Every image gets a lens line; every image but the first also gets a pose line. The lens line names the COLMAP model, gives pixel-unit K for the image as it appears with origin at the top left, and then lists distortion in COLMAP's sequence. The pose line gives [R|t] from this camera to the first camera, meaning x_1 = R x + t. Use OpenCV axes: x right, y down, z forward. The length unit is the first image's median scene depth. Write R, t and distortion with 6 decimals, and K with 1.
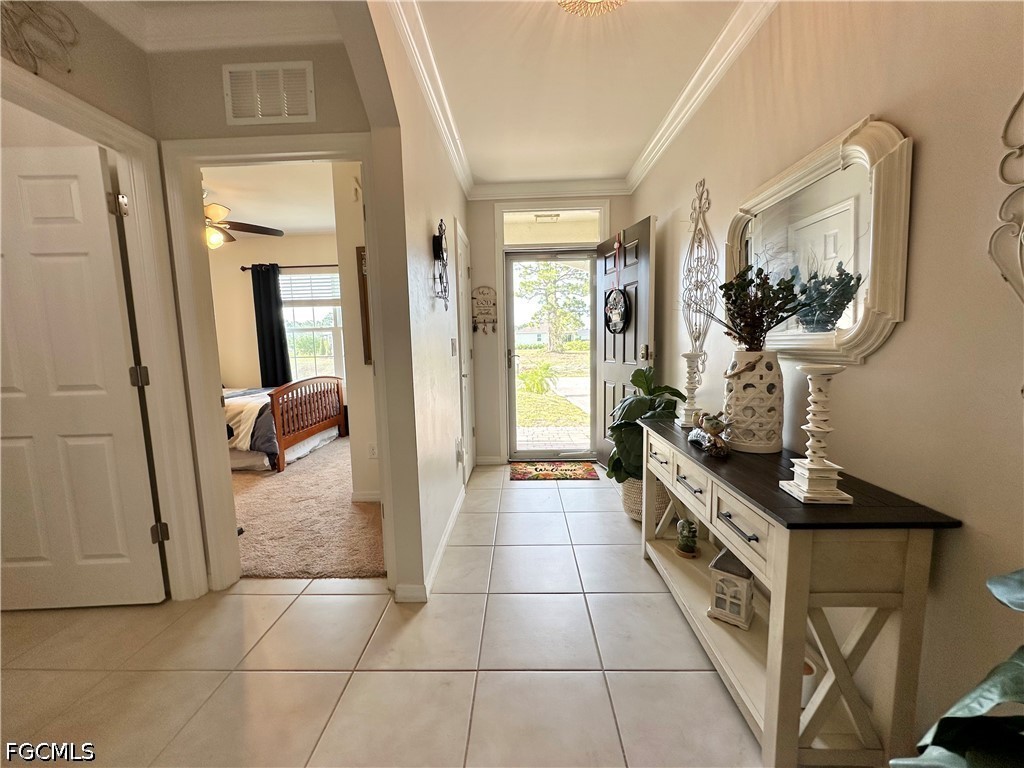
lens RADIAL K [[409.5, 0, 510.8], [0, 409.5, 386.9], [0, 0, 1]] dist [-0.005475, 0.001186]
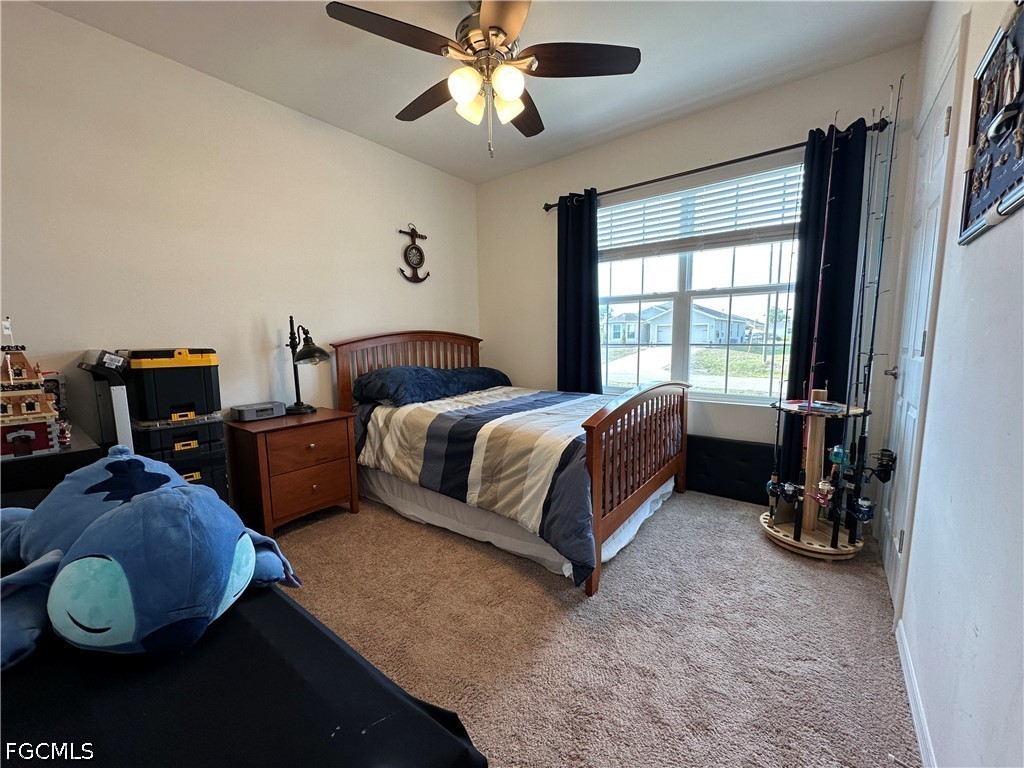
lens RADIAL K [[409.5, 0, 510.8], [0, 409.5, 386.9], [0, 0, 1]] dist [-0.005475, 0.001186]
pose [[0.806102, 0.078052, -0.586607, -0.388765], [-0.069732, 0.996886, 0.036819, -0.032781], [0.587654, 0.011225, 0.809034, 0.577794]]
